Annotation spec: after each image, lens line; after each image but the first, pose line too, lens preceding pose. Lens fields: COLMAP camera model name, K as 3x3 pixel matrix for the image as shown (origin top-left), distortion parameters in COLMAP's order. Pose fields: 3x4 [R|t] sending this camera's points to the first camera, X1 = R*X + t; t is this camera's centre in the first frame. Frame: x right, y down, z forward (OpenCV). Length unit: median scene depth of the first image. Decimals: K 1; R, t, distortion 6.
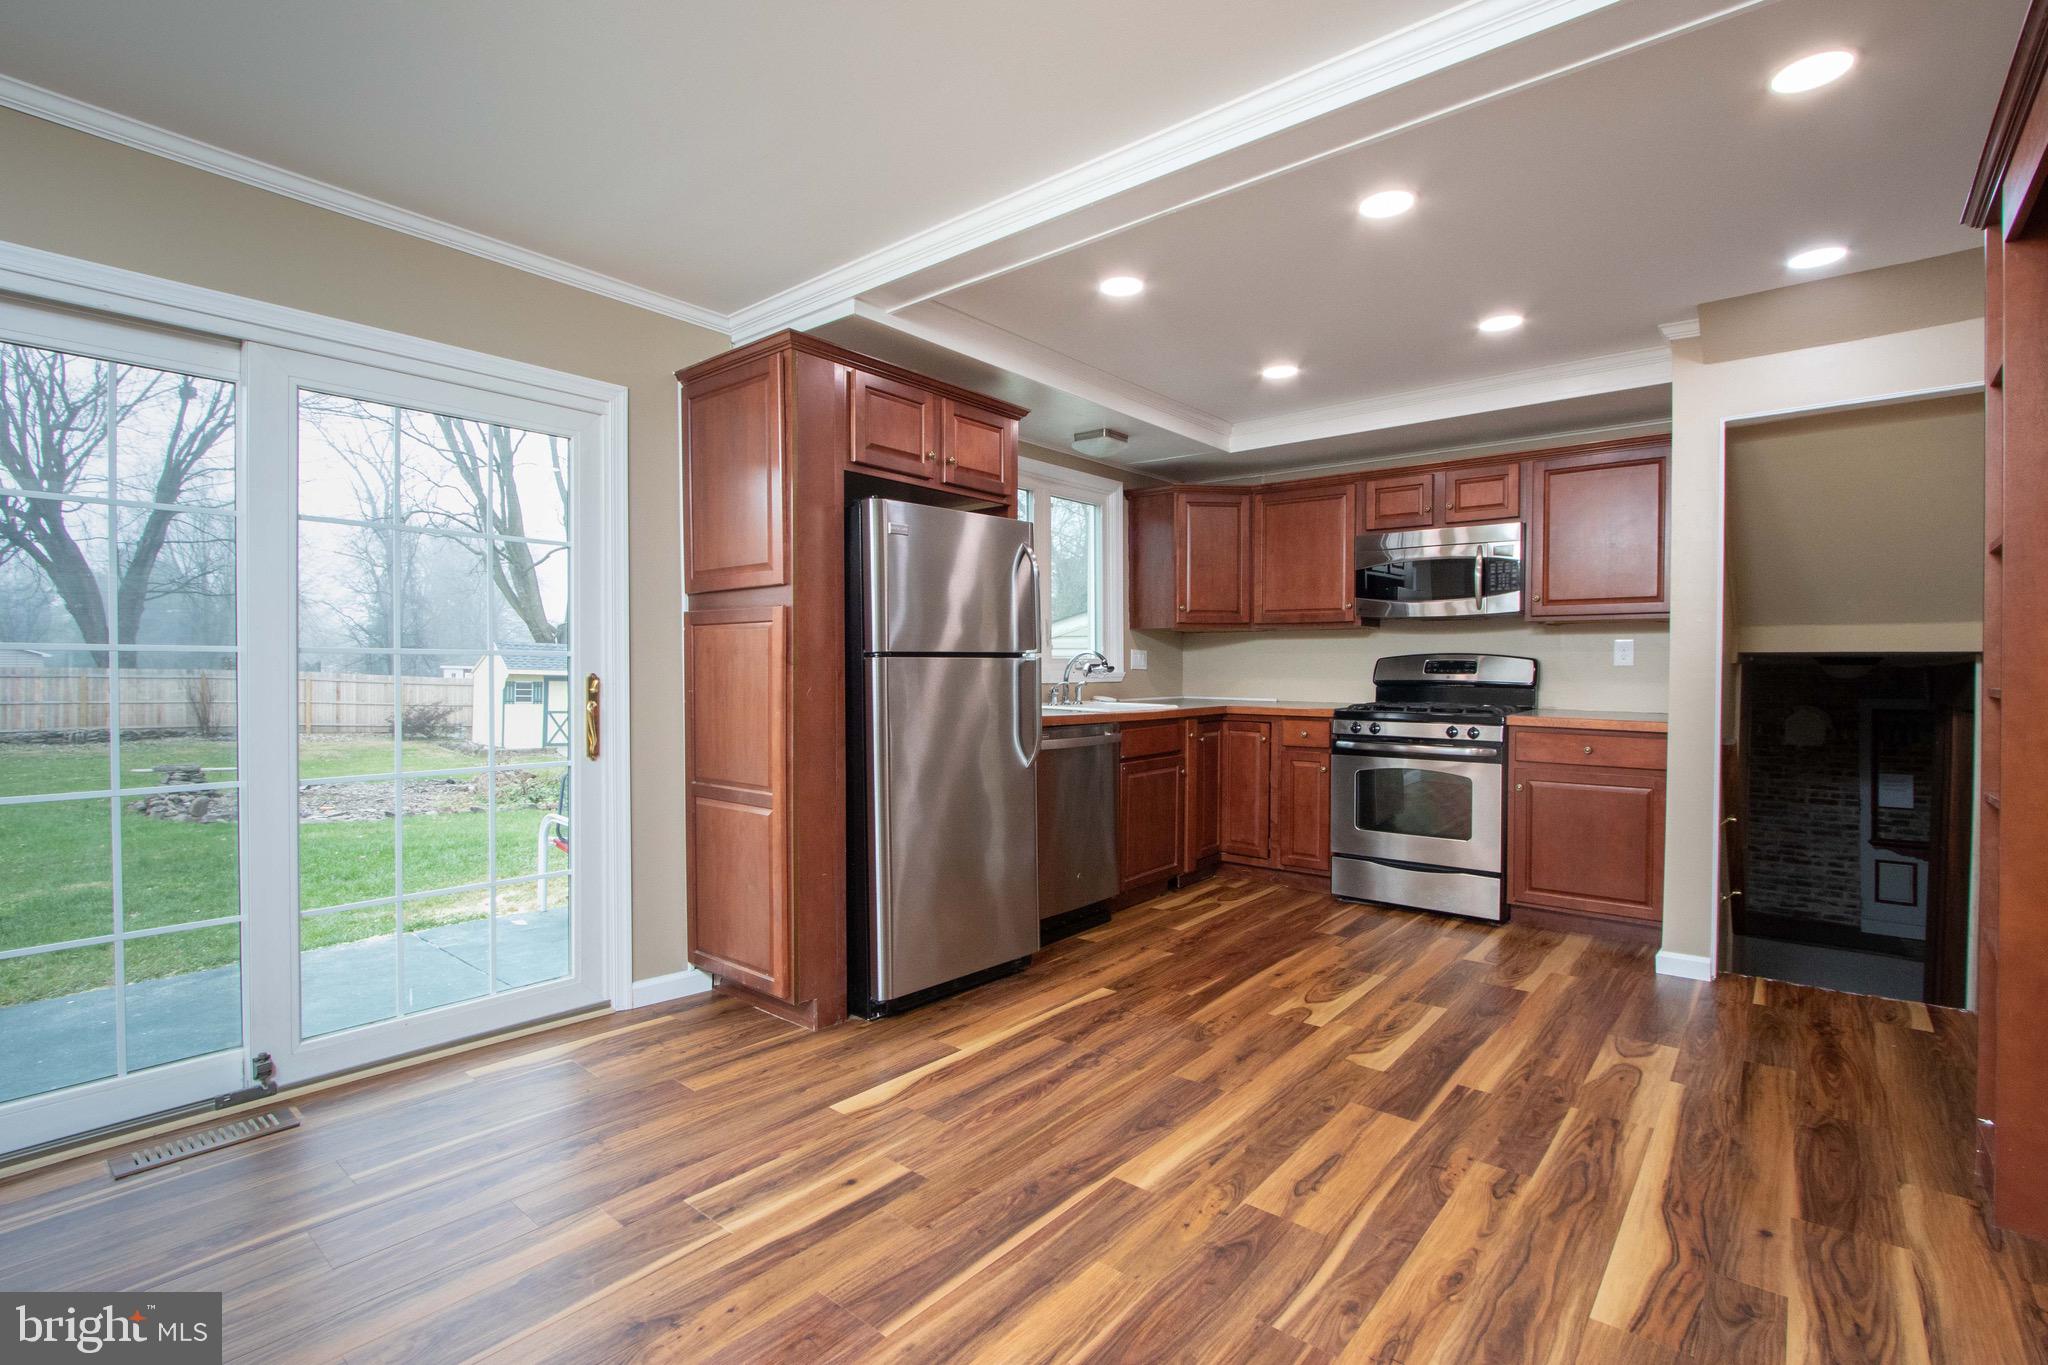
lens RADIAL K [[944.3, 0, 1019.5], [0, 944.3, 687.1], [0, 0, 1]] dist [-0.015715, 0.001999]
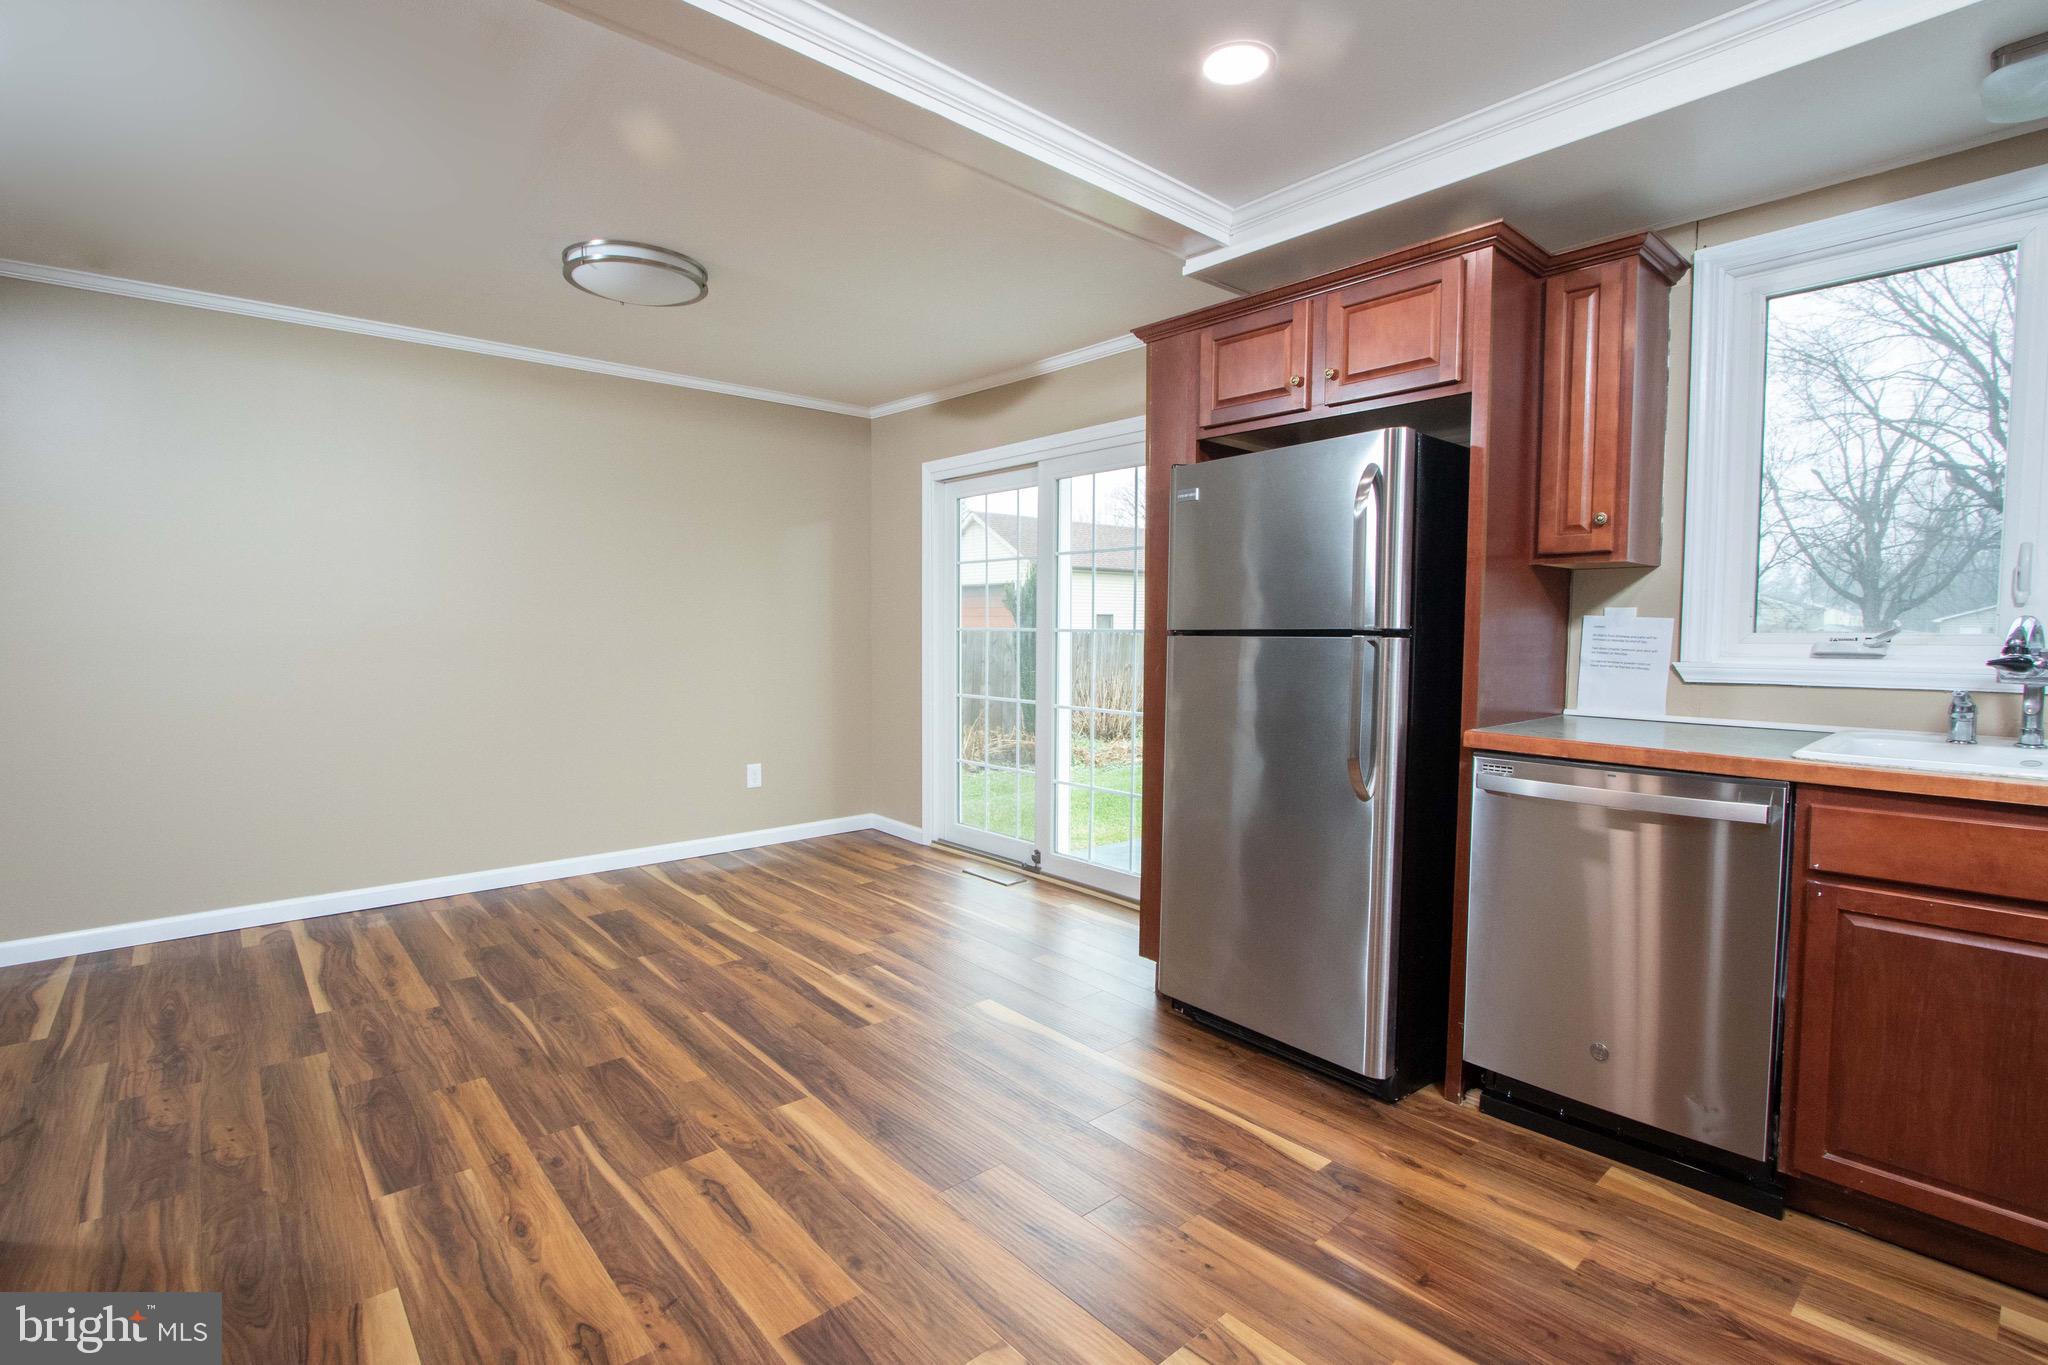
lens RADIAL K [[944.3, 0, 1026.5], [0, 944.3, 686.6], [0, 0, 1]] dist [-0.015715, 0.001999]
pose [[-0.148220, 0.058719, -0.987210, 0.726627], [-0.023467, 0.997746, 0.062869, -0.032764], [0.988676, 0.032485, -0.146508, 0.888125]]
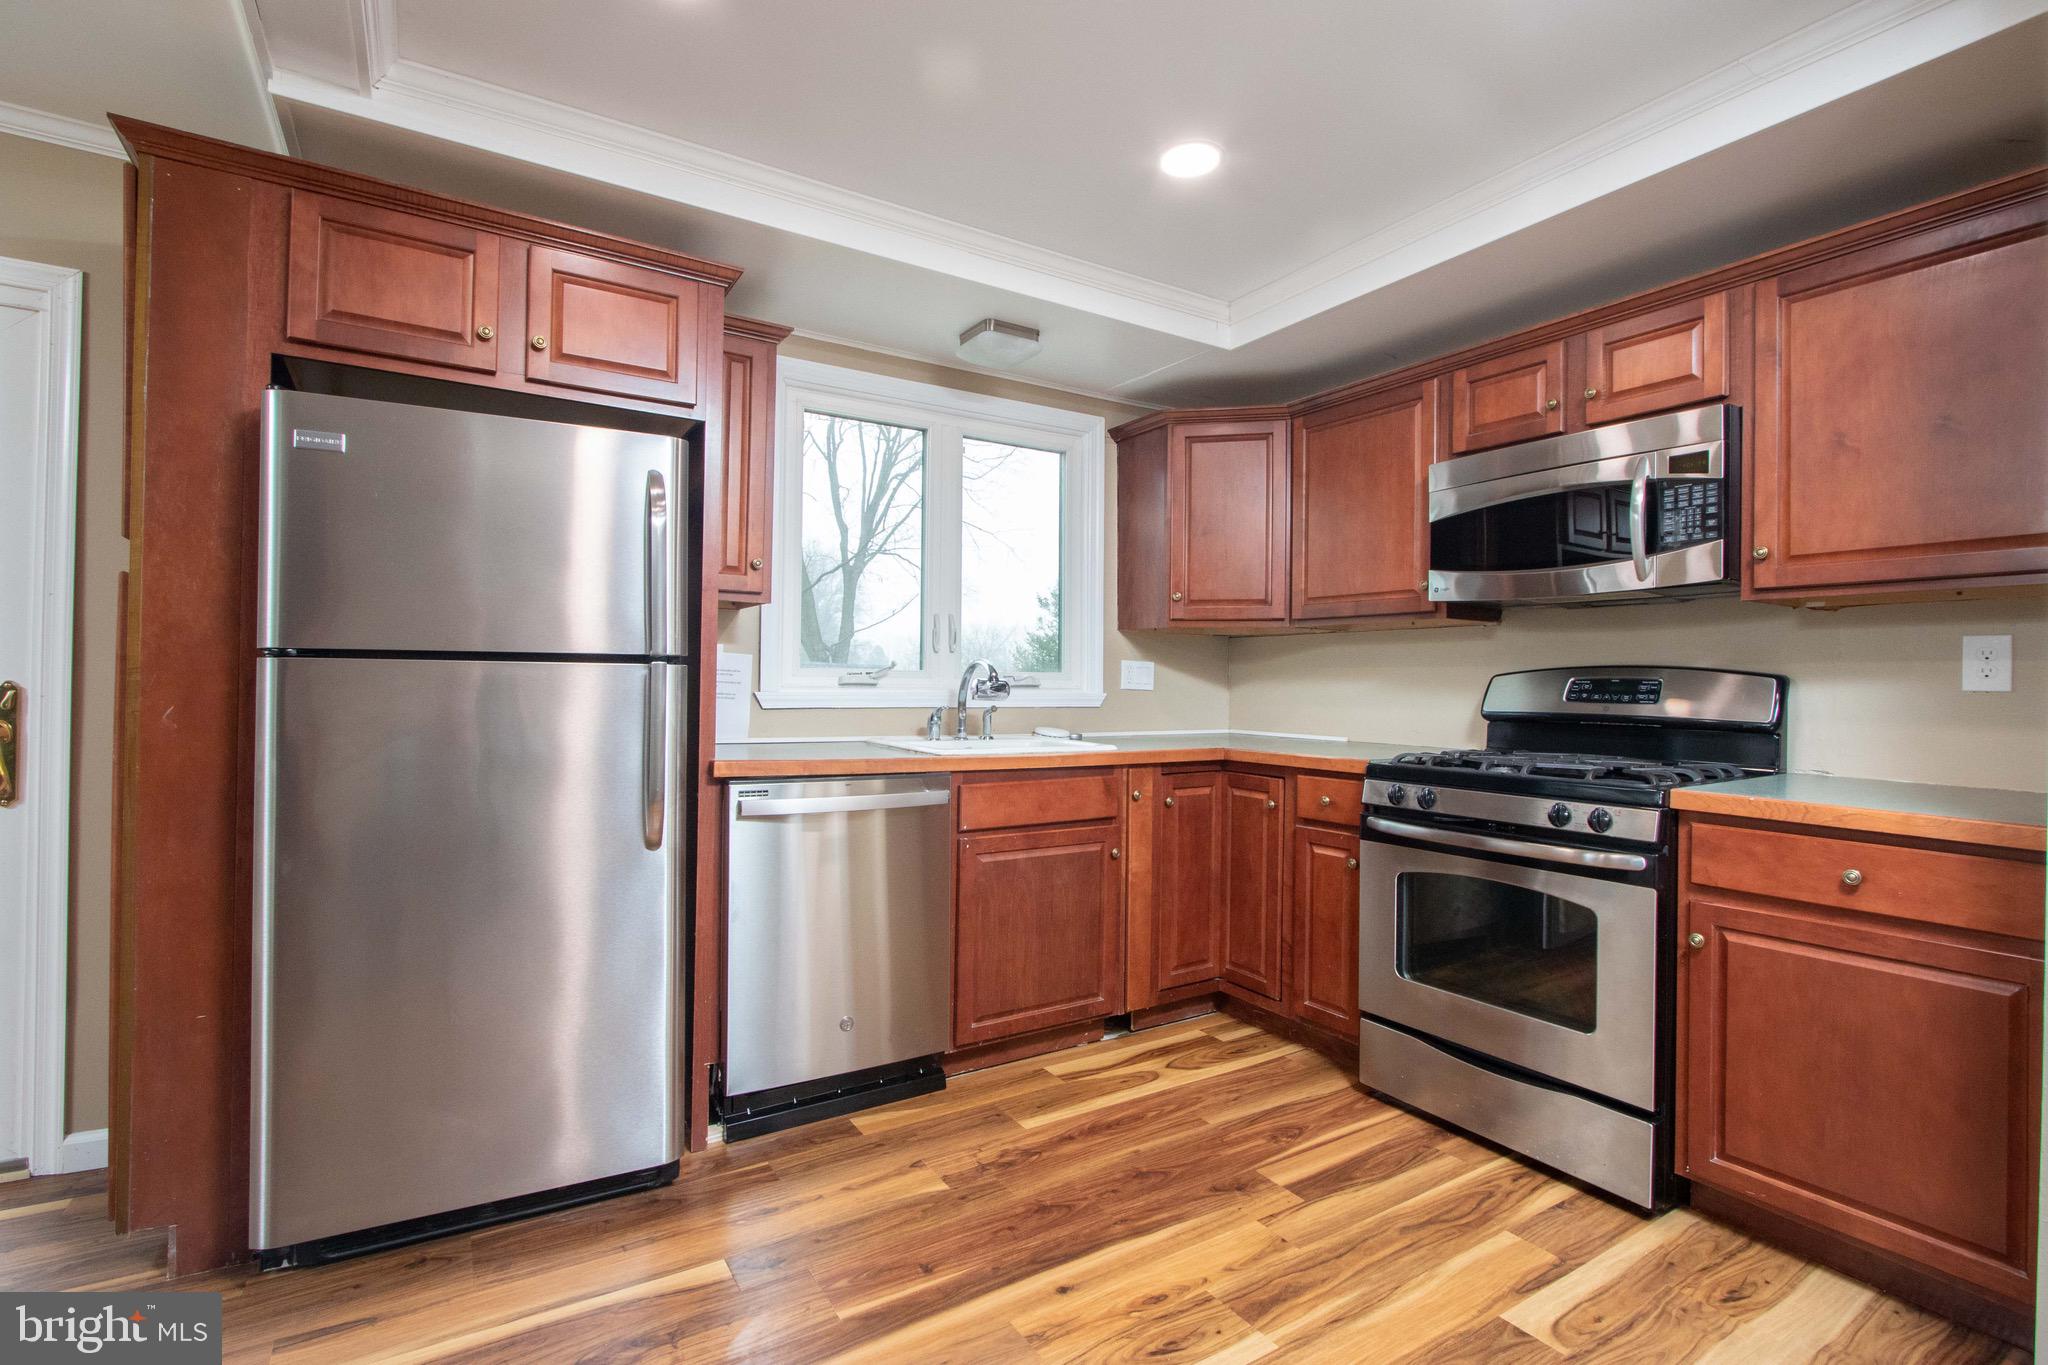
lens RADIAL K [[944.3, 0, 1028.2], [0, 944.3, 686.0], [0, 0, 1]] dist [-0.015715, 0.001999]
pose [[0.951431, 0.010791, -0.307673, 0.427373], [-0.017954, 0.999629, -0.020461, -0.009308], [0.307338, 0.024991, 0.951272, 0.528459]]
